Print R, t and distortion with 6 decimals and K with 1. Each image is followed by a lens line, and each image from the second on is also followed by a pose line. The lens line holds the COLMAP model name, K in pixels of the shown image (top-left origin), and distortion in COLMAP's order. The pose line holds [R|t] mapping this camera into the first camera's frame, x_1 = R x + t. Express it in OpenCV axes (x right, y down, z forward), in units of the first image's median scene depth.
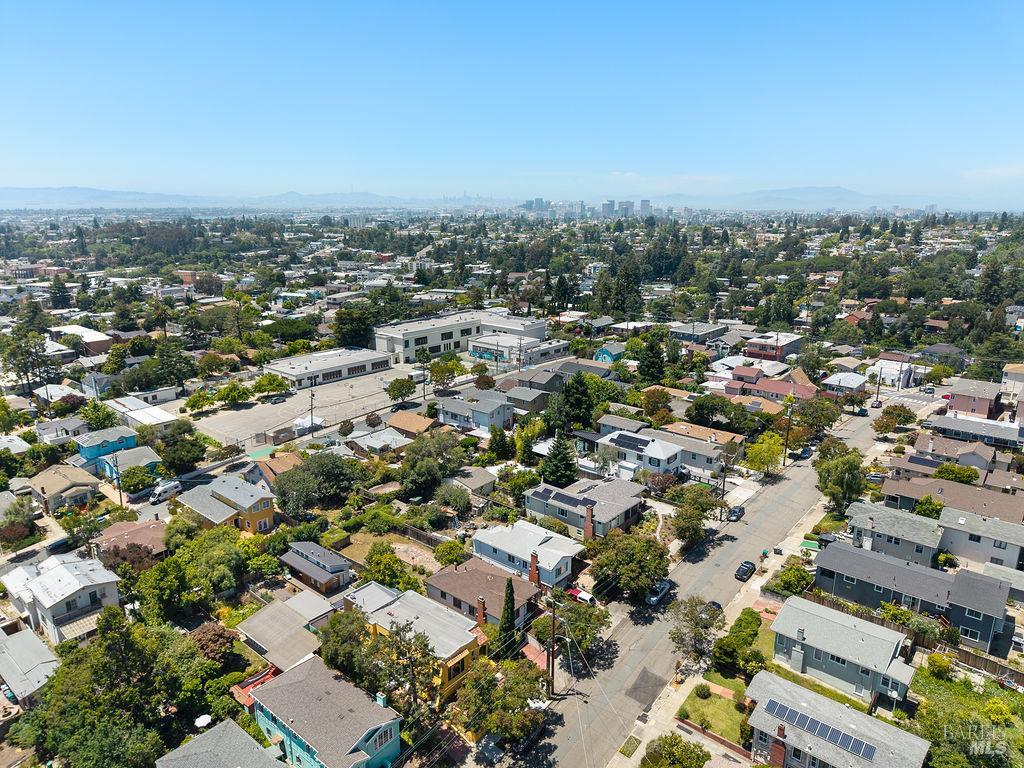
lens RADIAL K [[688.8, 0, 512.0], [0, 688.8, 384.0], [0, 0, 1]] dist [0.062951, -0.079349]
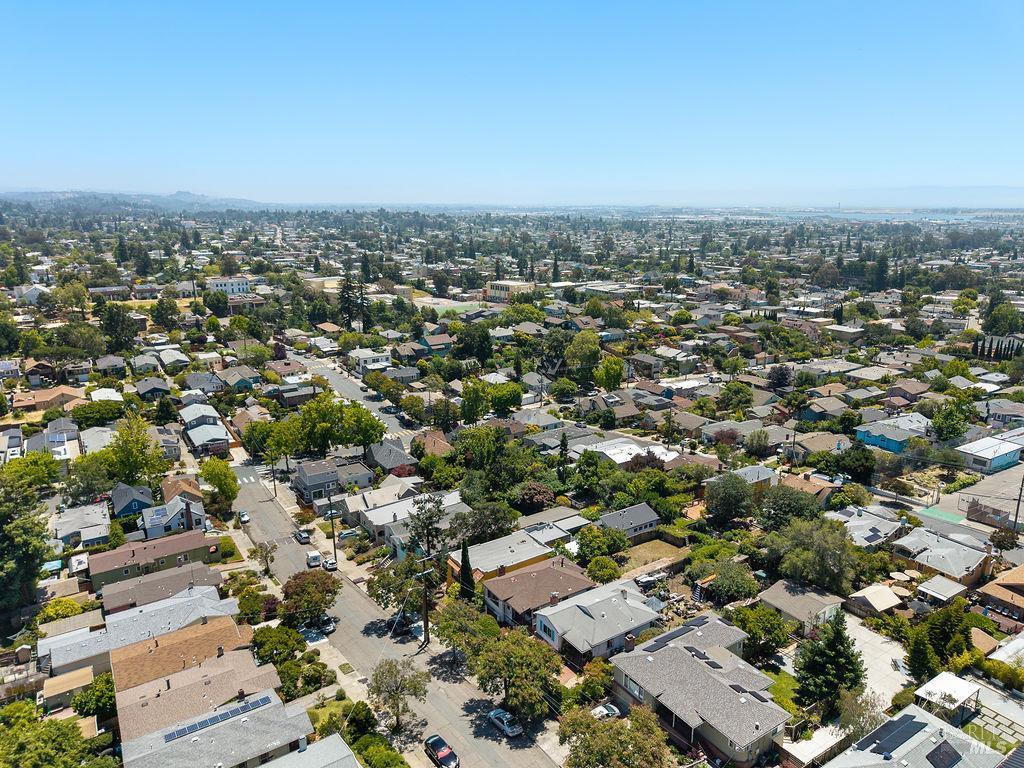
lens RADIAL K [[688.8, 0, 512.0], [0, 688.8, 384.0], [0, 0, 1]] dist [0.062951, -0.079349]
pose [[-0.283859, 0.245665, -0.926862, 0.432409], [-0.249675, 0.914342, 0.318811, -0.151880], [0.925790, 0.321912, -0.198208, 0.542716]]
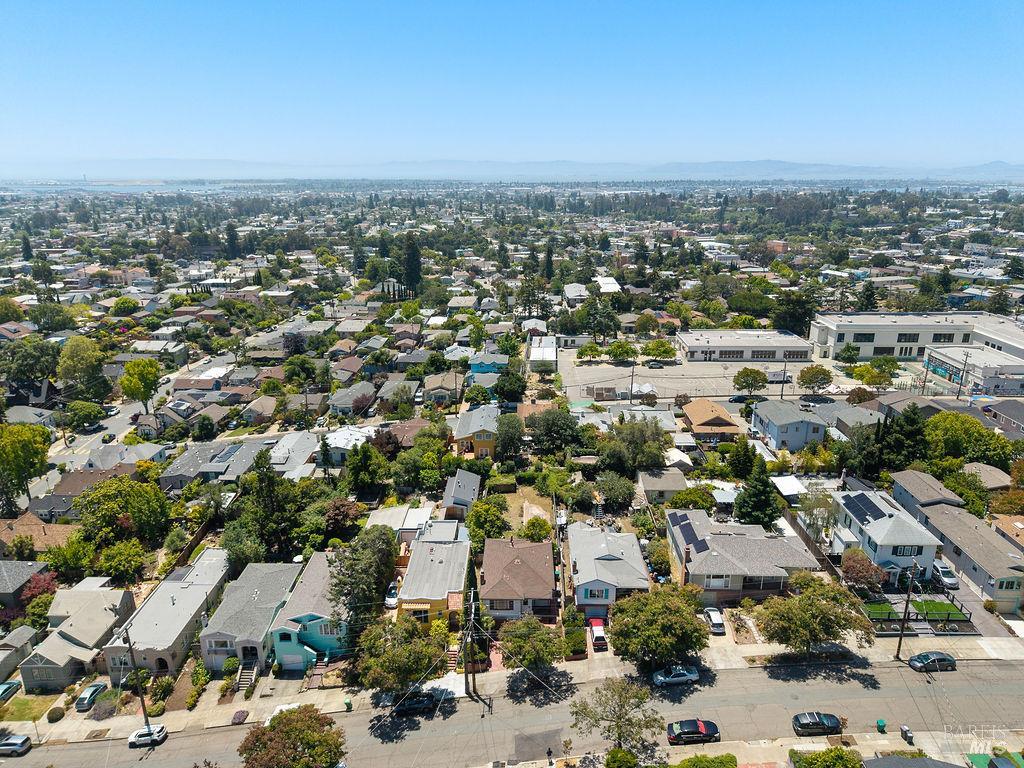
lens RADIAL K [[688.8, 0, 512.0], [0, 688.8, 384.0], [0, 0, 1]] dist [0.062951, -0.079349]
pose [[0.627878, 0.225949, -0.744793, 0.310017], [-0.198043, 0.971817, 0.127866, -0.040342], [0.752694, 0.067217, 0.654930, 0.173326]]
